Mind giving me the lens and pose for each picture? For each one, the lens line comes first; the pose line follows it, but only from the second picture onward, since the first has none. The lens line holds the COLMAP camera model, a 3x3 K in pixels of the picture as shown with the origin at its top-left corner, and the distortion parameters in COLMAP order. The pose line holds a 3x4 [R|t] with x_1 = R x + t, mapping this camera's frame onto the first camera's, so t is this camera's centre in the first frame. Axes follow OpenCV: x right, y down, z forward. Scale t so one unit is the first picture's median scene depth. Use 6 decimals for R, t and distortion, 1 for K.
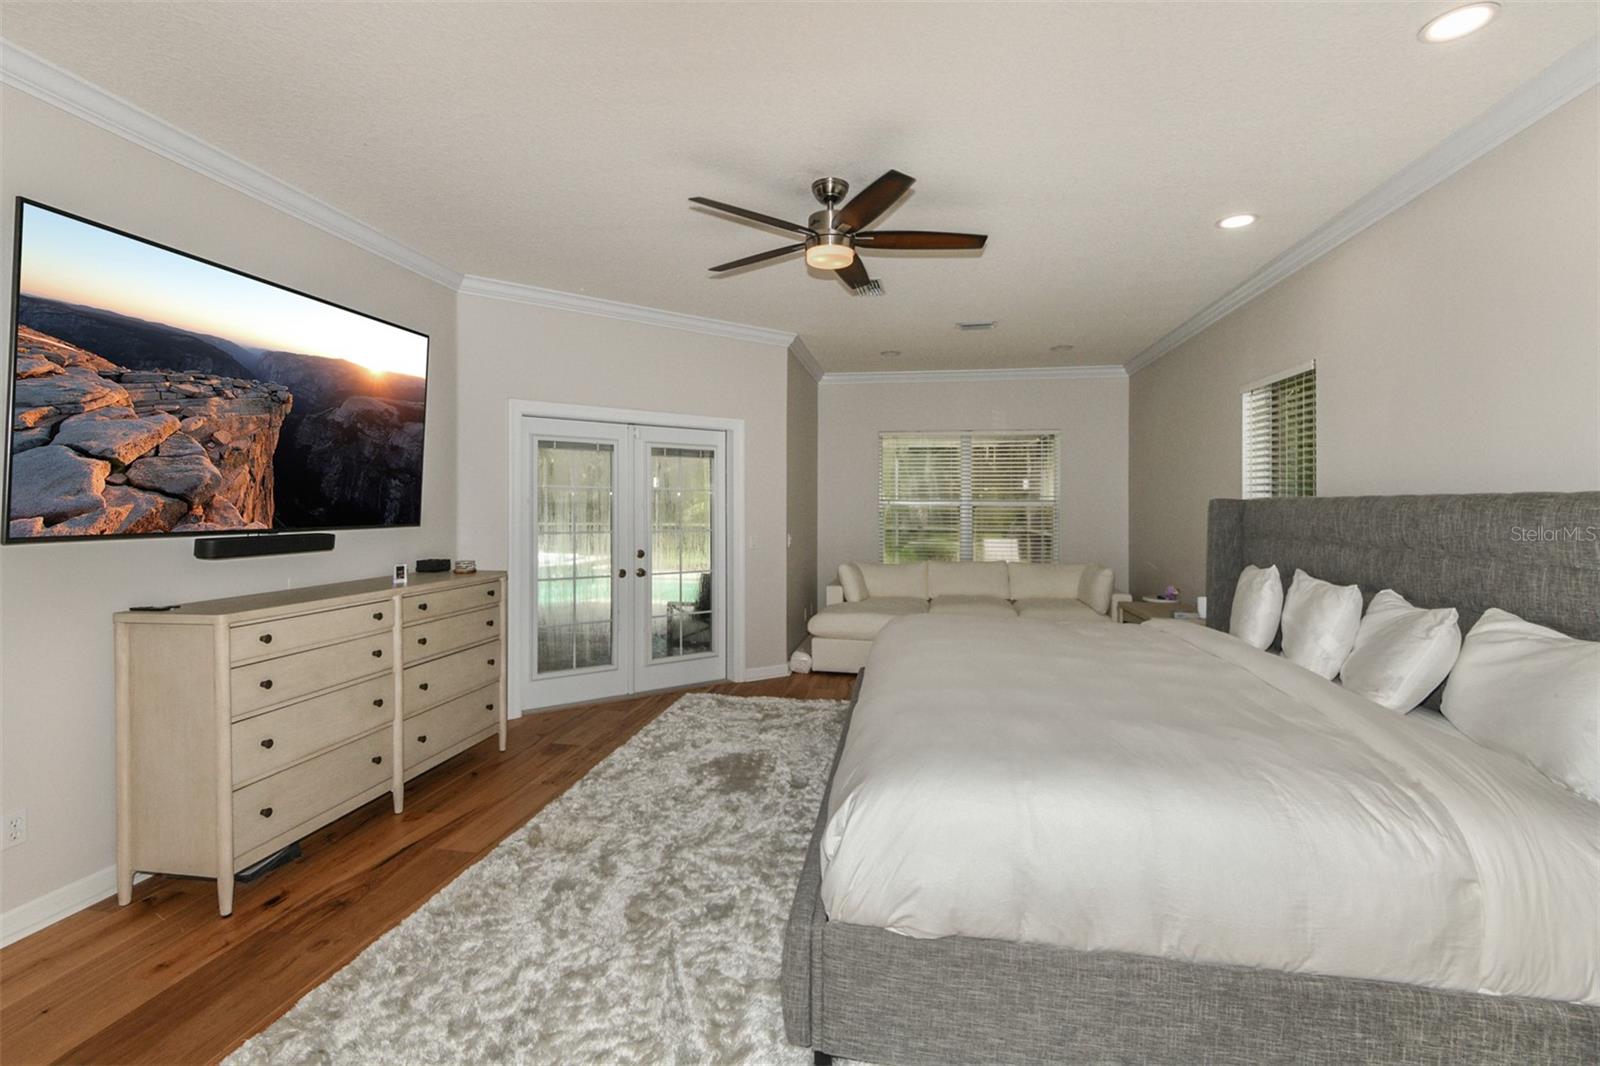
lens RADIAL K [[735.6, 0, 793.5], [0, 735.6, 547.4], [0, 0, 1]] dist [-0.000407, -0.000137]
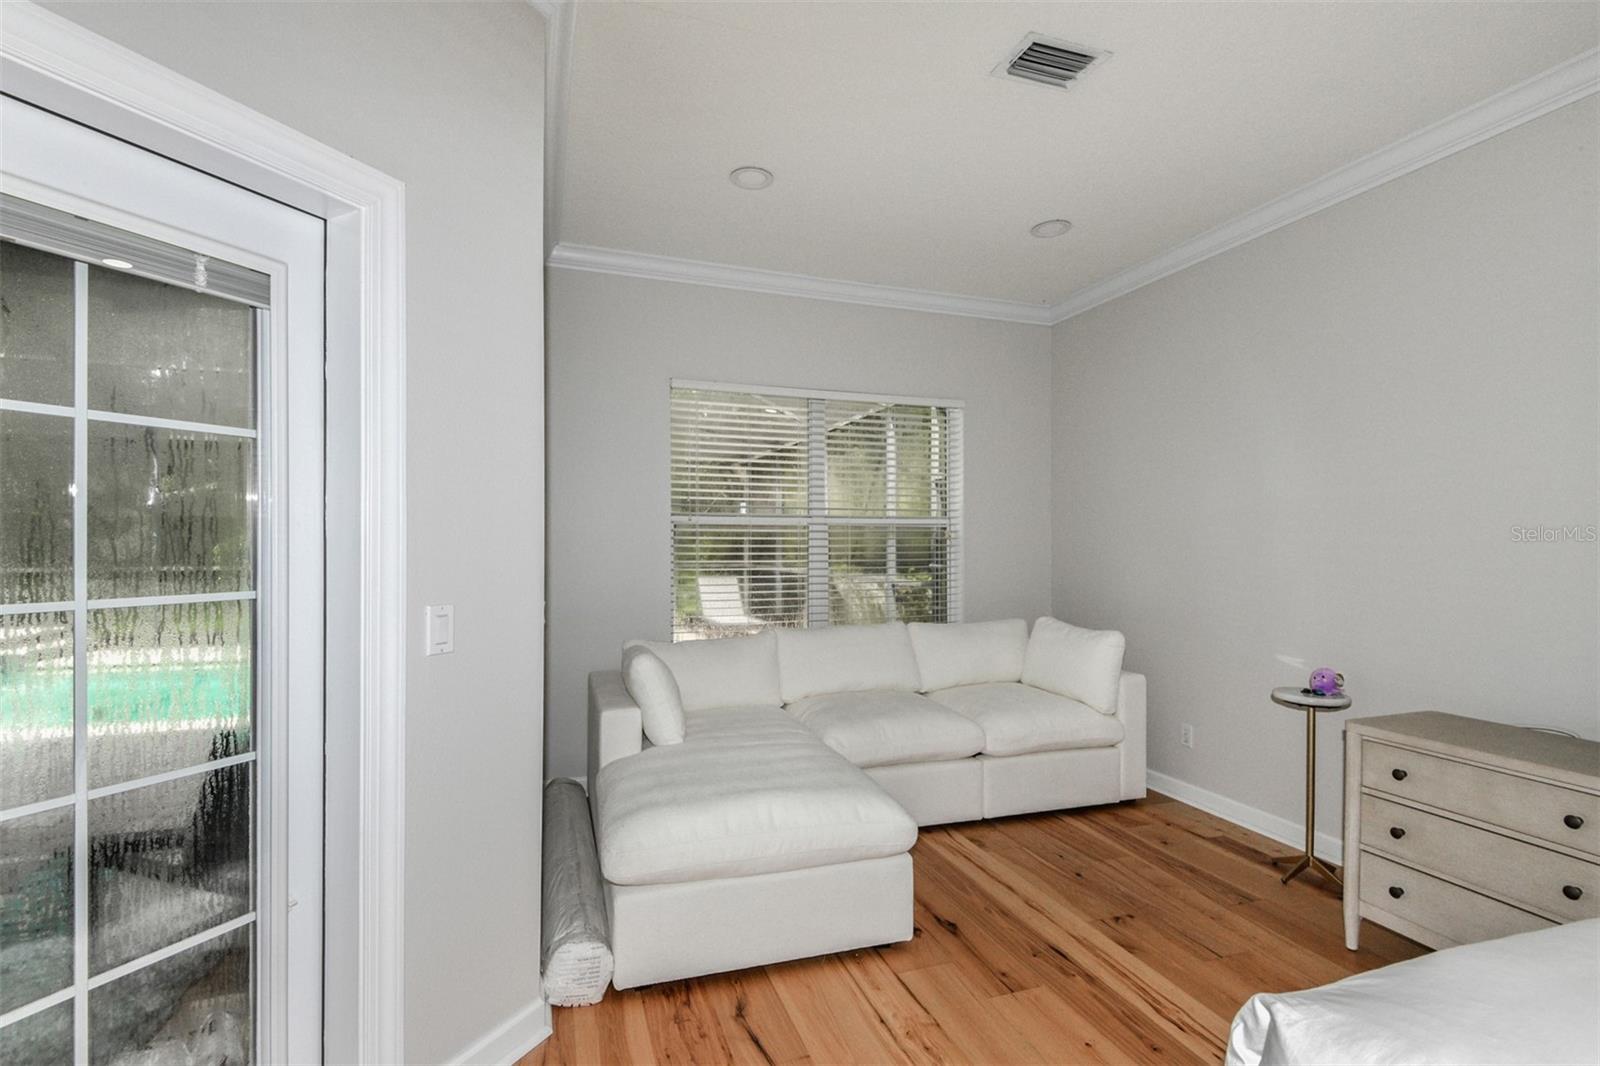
lens RADIAL K [[735.6, 0, 793.5], [0, 735.6, 547.4], [0, 0, 1]] dist [-0.000407, -0.000137]
pose [[0.864194, -0.002368, 0.503153, -0.071362], [0.027717, 0.998695, -0.042904, -0.017565], [-0.502394, 0.051023, 0.863132, 0.617904]]
